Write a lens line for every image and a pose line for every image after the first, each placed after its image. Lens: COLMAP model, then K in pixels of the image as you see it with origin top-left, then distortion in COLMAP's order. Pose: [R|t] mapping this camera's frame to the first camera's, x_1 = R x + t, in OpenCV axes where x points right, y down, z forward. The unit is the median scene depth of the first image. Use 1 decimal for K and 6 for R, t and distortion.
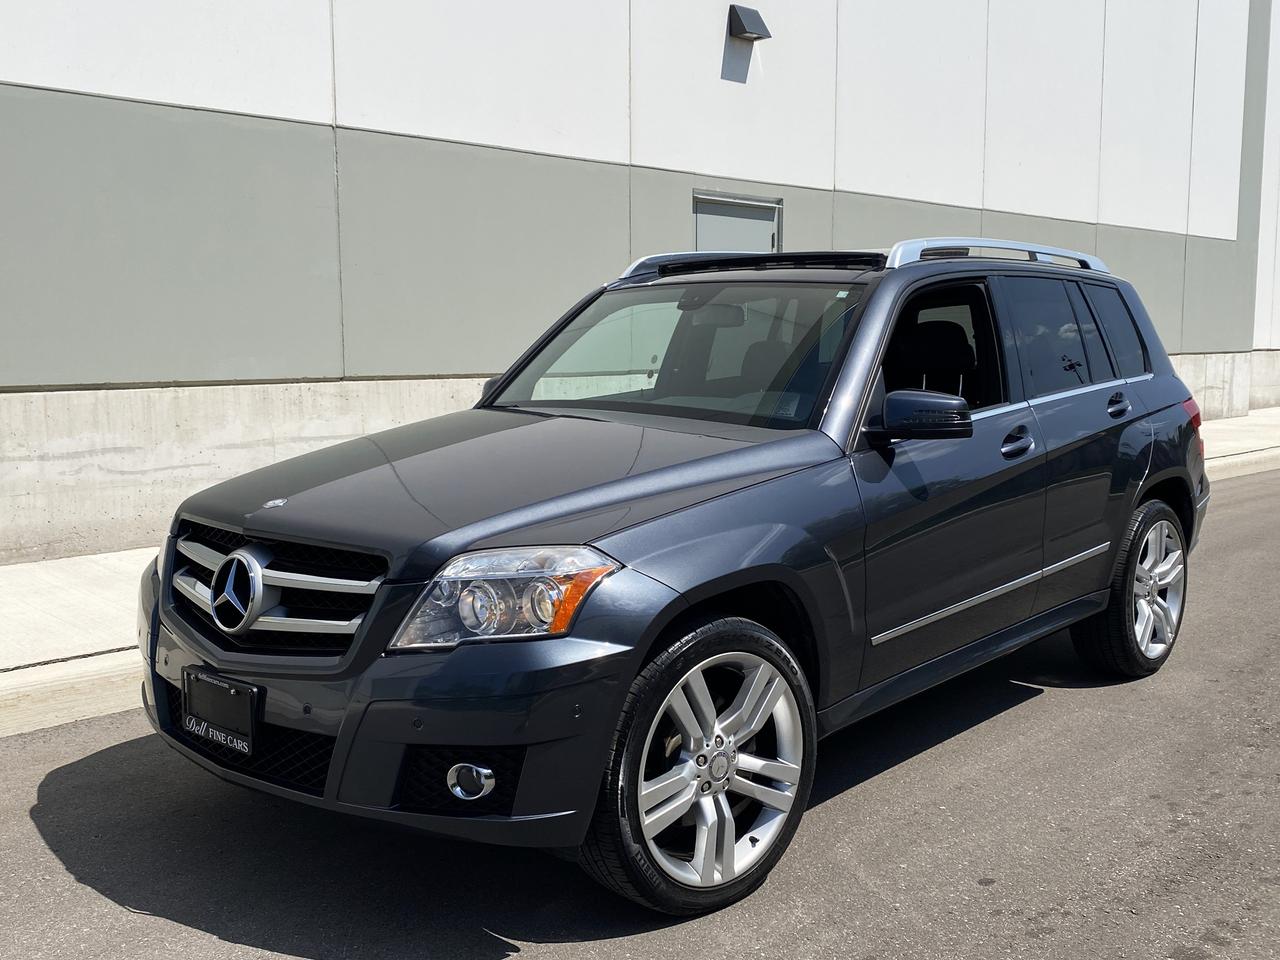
lens RADIAL K [[1265.4, 0, 640.0], [0, 1265.4, 480.0], [0, 0, 1]] dist [0.092843, -0.195779]
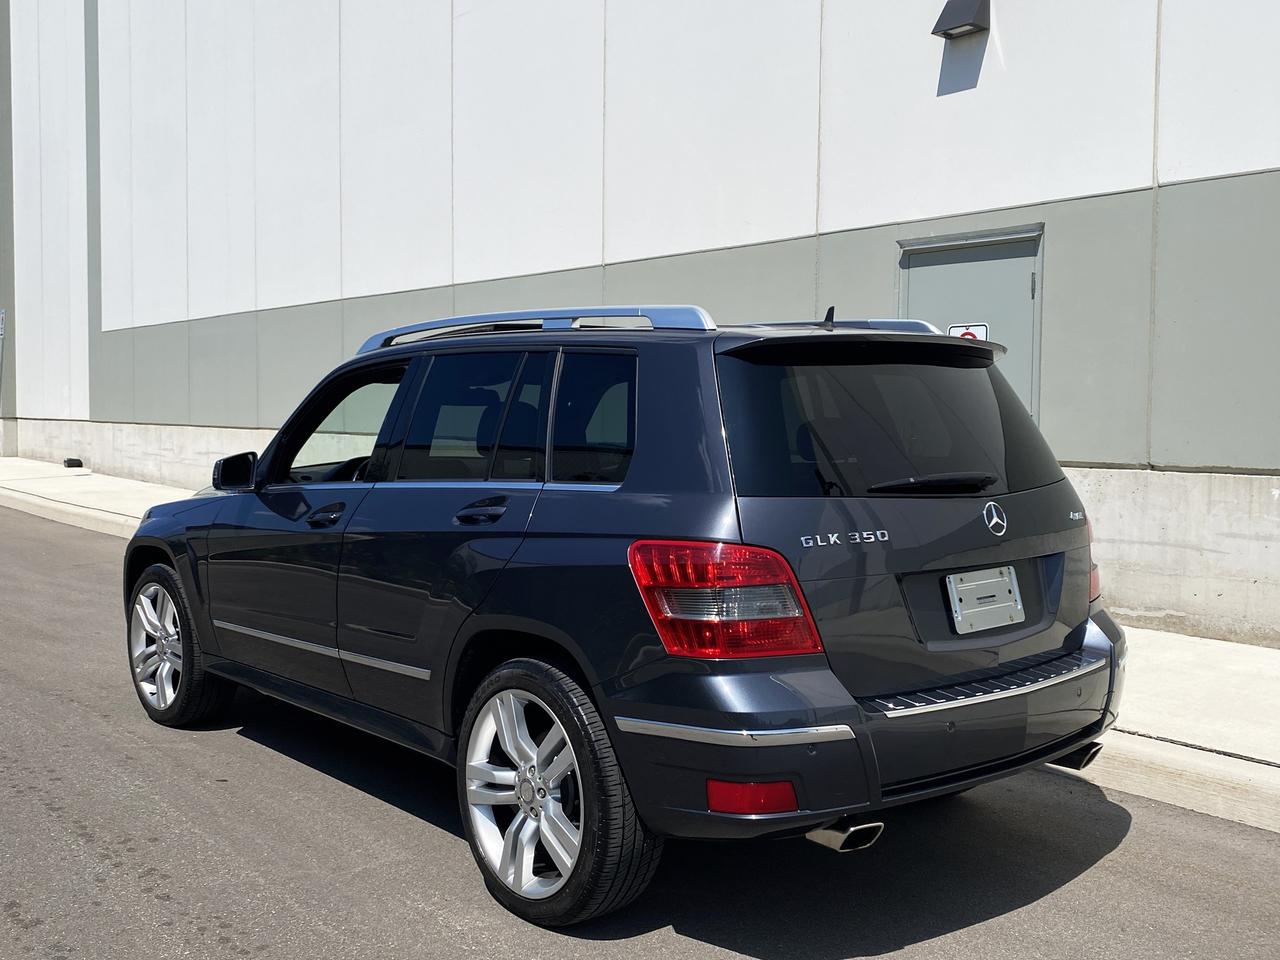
lens RADIAL K [[1268.3, 0, 644.1], [0, 1268.3, 474.3], [0, 0, 1]] dist [0.077332, -0.173470]
pose [[-0.104426, 0.055798, -0.992966, 2.215952], [-0.116888, 0.990817, 0.067970, -0.280511], [0.987640, 0.123163, -0.096945, 2.294021]]
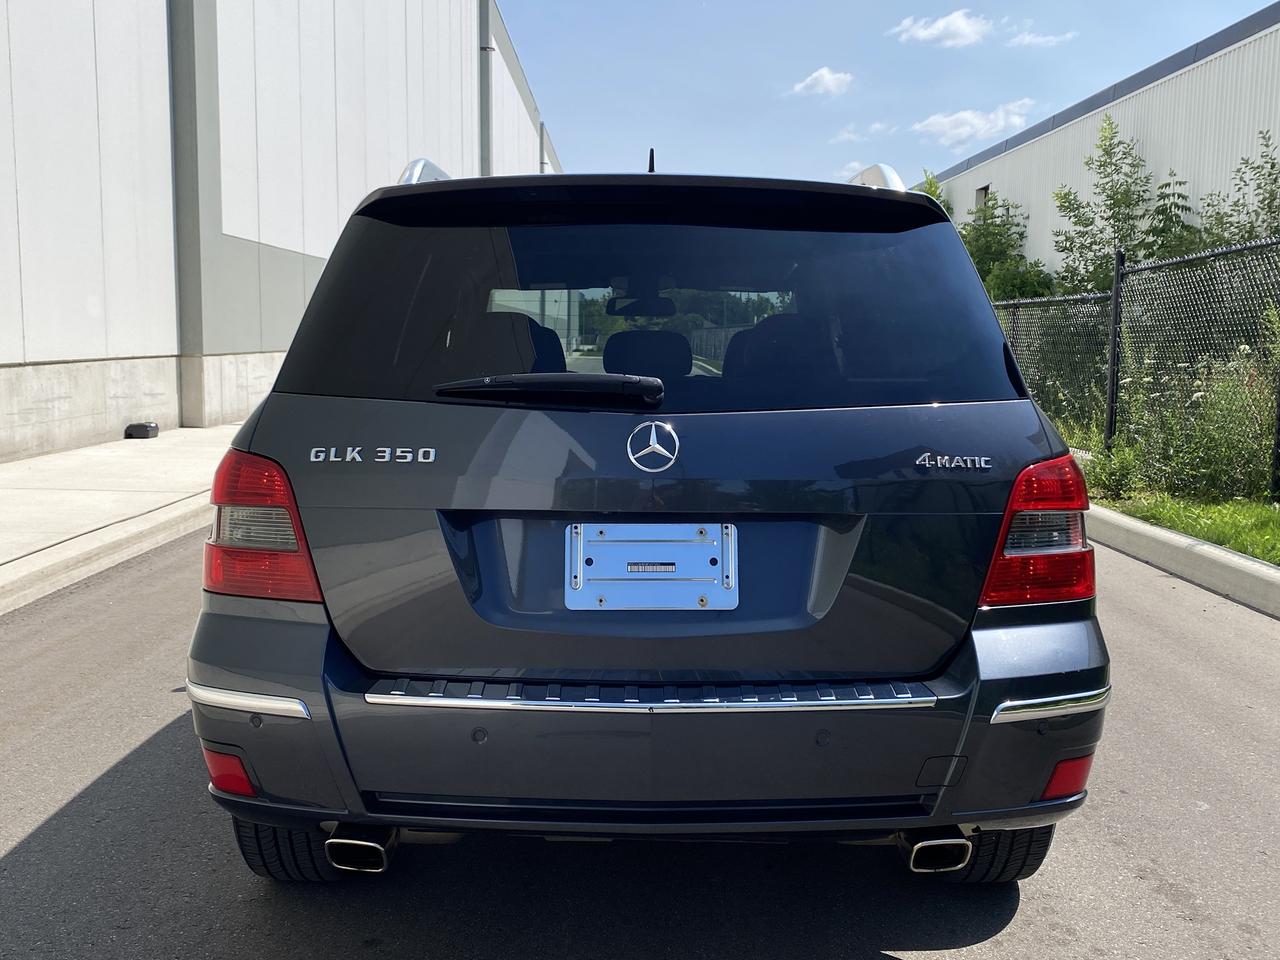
lens RADIAL K [[1265.4, 0, 640.0], [0, 1265.4, 480.0], [0, 0, 1]] dist [0.092843, -0.195779]
pose [[-0.708507, 0.069673, -0.702256, 1.731428], [-0.089247, 0.978278, 0.187100, -0.310939], [0.700037, 0.195236, -0.686899, 2.844977]]
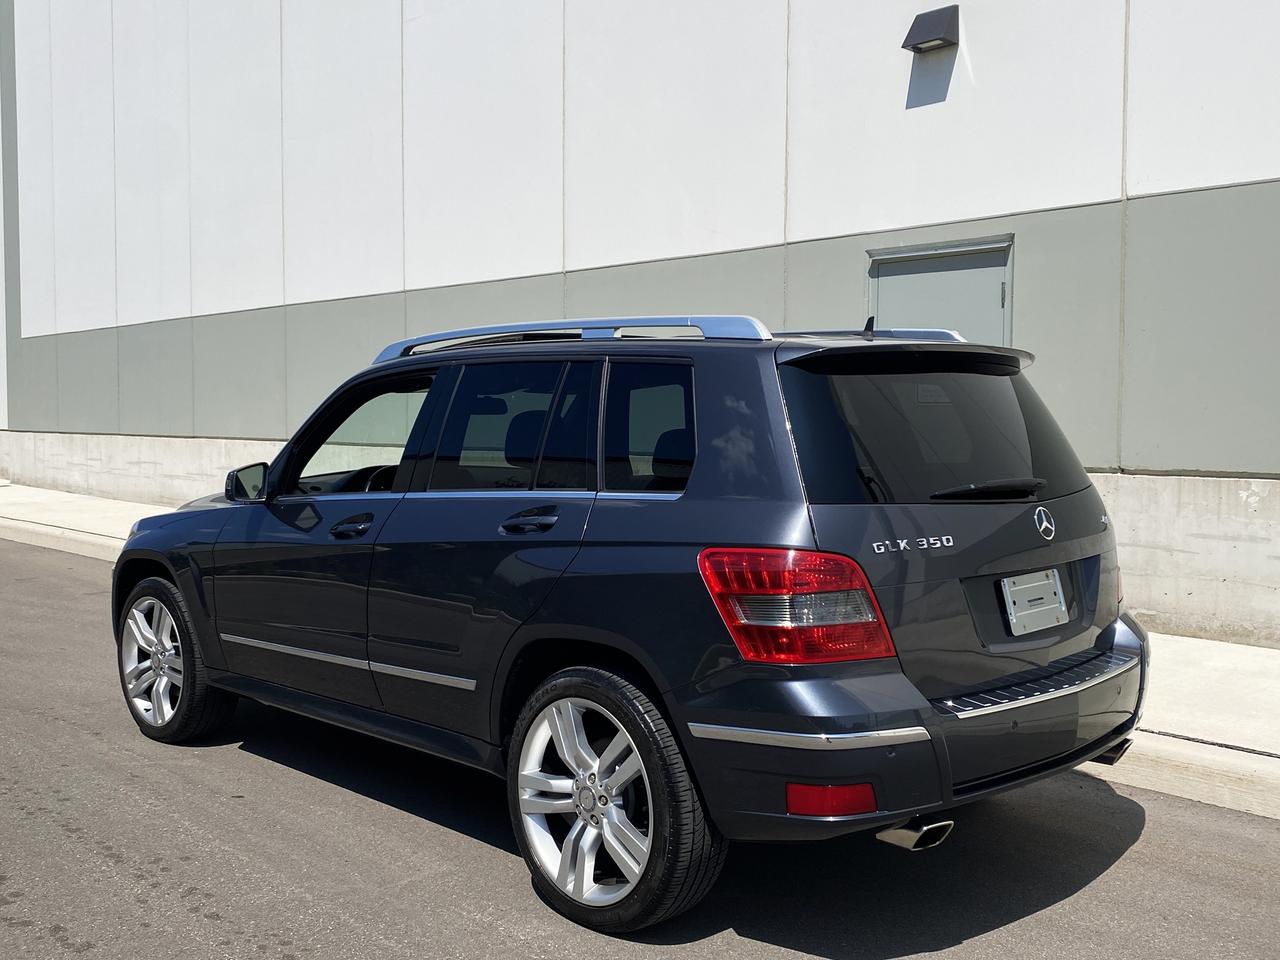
lens RADIAL K [[1268.3, 0, 644.1], [0, 1268.3, 474.3], [0, 0, 1]] dist [0.077332, -0.173470]
pose [[-0.035500, 0.052018, -0.998015, 2.232483], [-0.113296, 0.991997, 0.055735, -0.271452], [0.992927, 0.115050, -0.029322, 2.191952]]
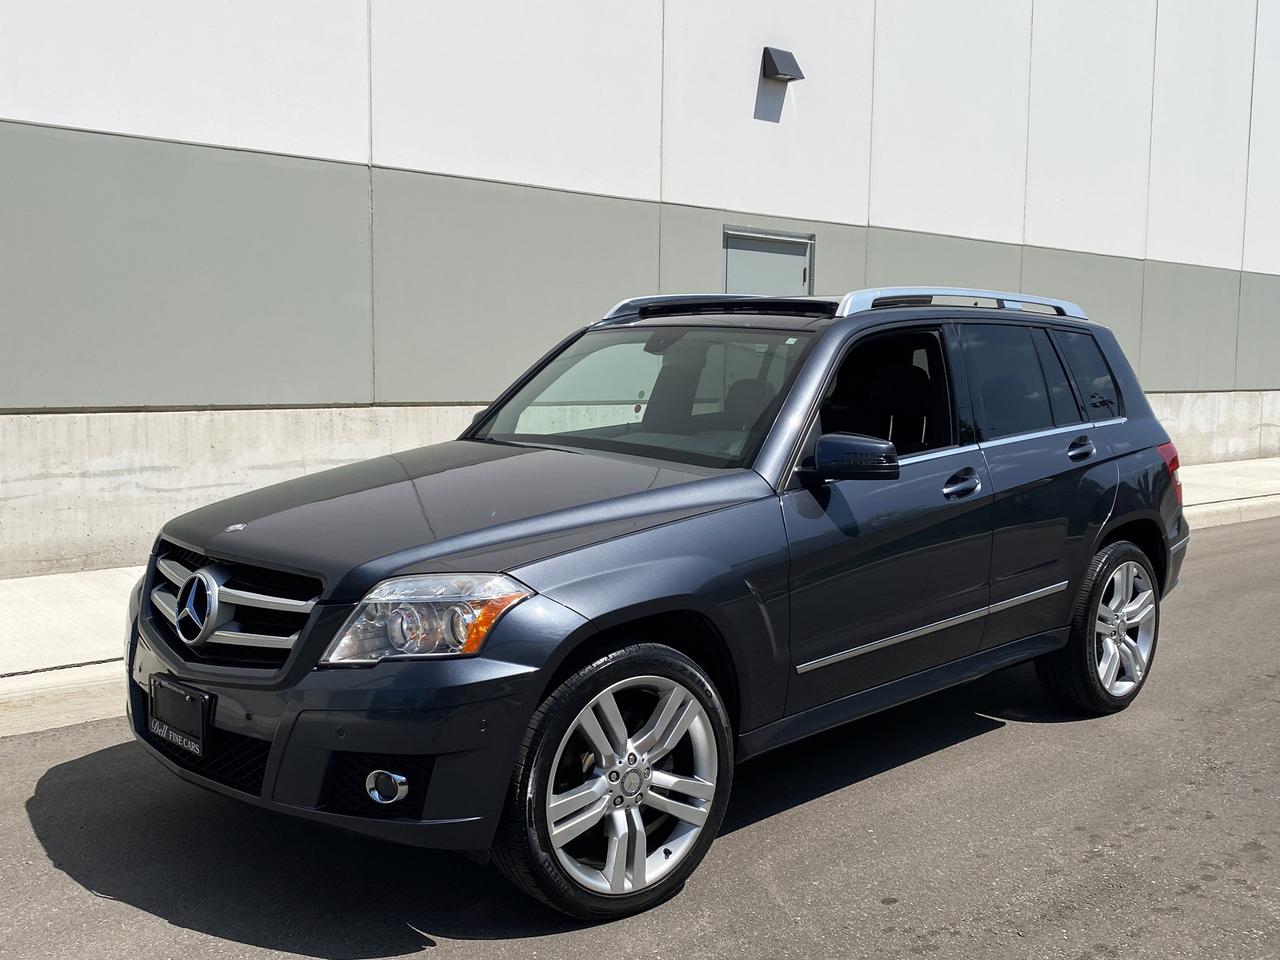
lens RADIAL K [[1268.3, 0, 644.1], [0, 1268.3, 474.3], [0, 0, 1]] dist [0.077332, -0.173470]
pose [[0.998091, 0.021458, -0.057914, 0.102000], [-0.022727, 0.999514, -0.021348, -0.009637], [0.057427, 0.022623, 0.998093, -0.063306]]
